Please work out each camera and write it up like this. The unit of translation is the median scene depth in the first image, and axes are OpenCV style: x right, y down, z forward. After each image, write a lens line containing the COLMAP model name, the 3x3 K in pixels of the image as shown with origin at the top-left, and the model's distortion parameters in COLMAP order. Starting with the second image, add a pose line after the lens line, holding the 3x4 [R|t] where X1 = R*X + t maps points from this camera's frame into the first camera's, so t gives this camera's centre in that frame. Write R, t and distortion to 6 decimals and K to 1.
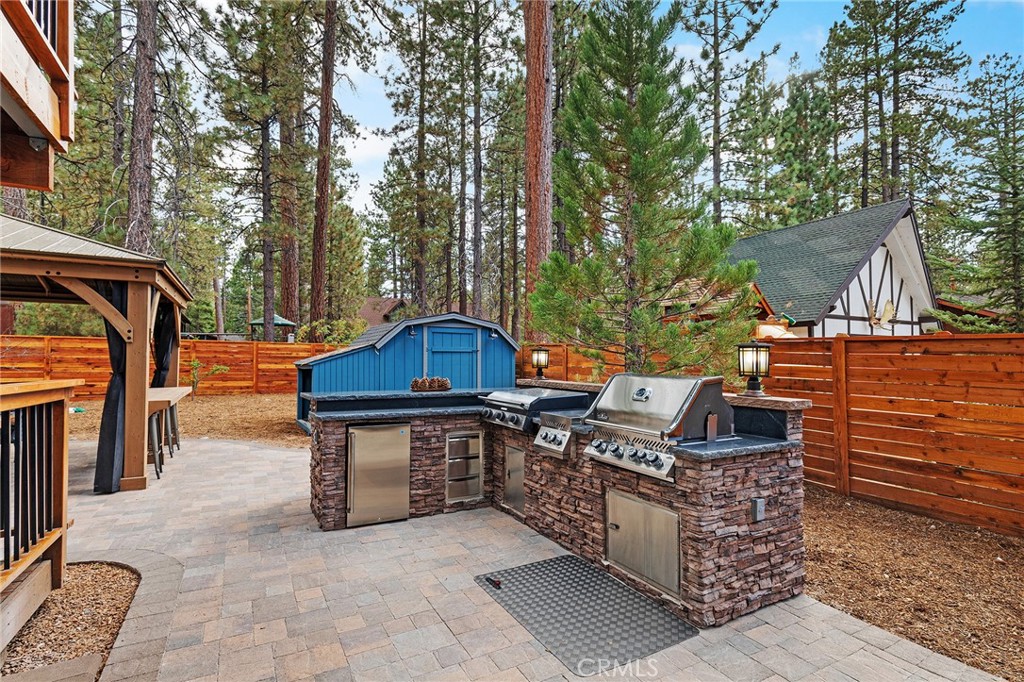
lens RADIAL K [[491.5, 0, 518.9], [0, 491.5, 349.8], [0, 0, 1]] dist [0.011637, -0.001268]
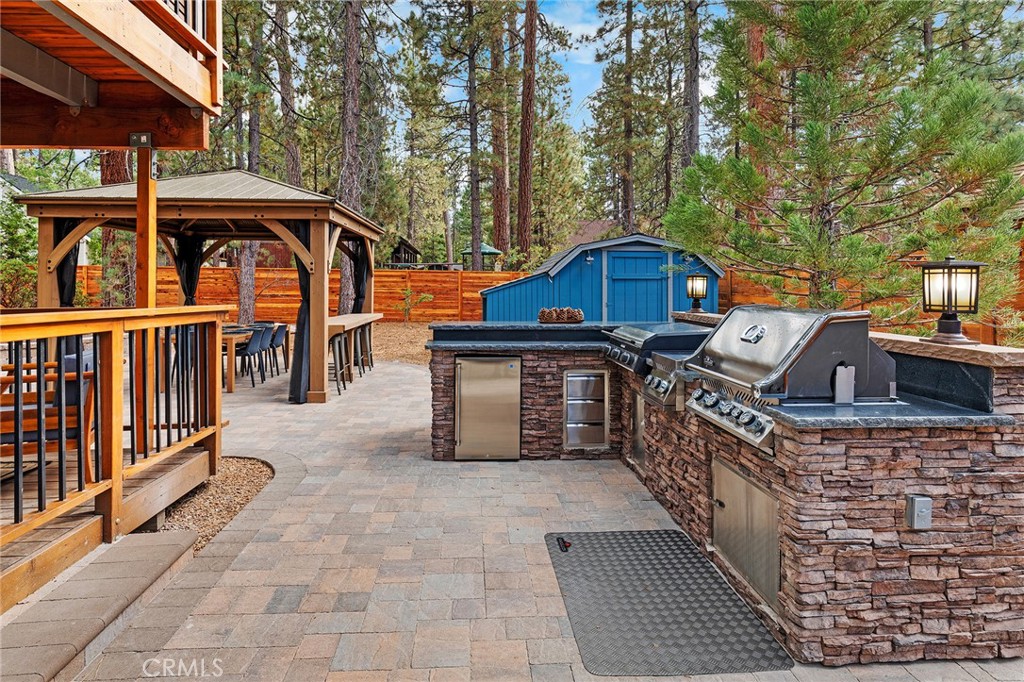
lens RADIAL K [[551.2, 0, 504.2], [0, 551.2, 287.1], [0, 0, 1]] dist [0.003926, 0.000173]
pose [[0.900023, -0.002246, -0.435836, 0.229159], [0.009942, 0.999832, 0.015378, 0.002564], [0.435729, -0.018173, 0.899895, 0.070309]]
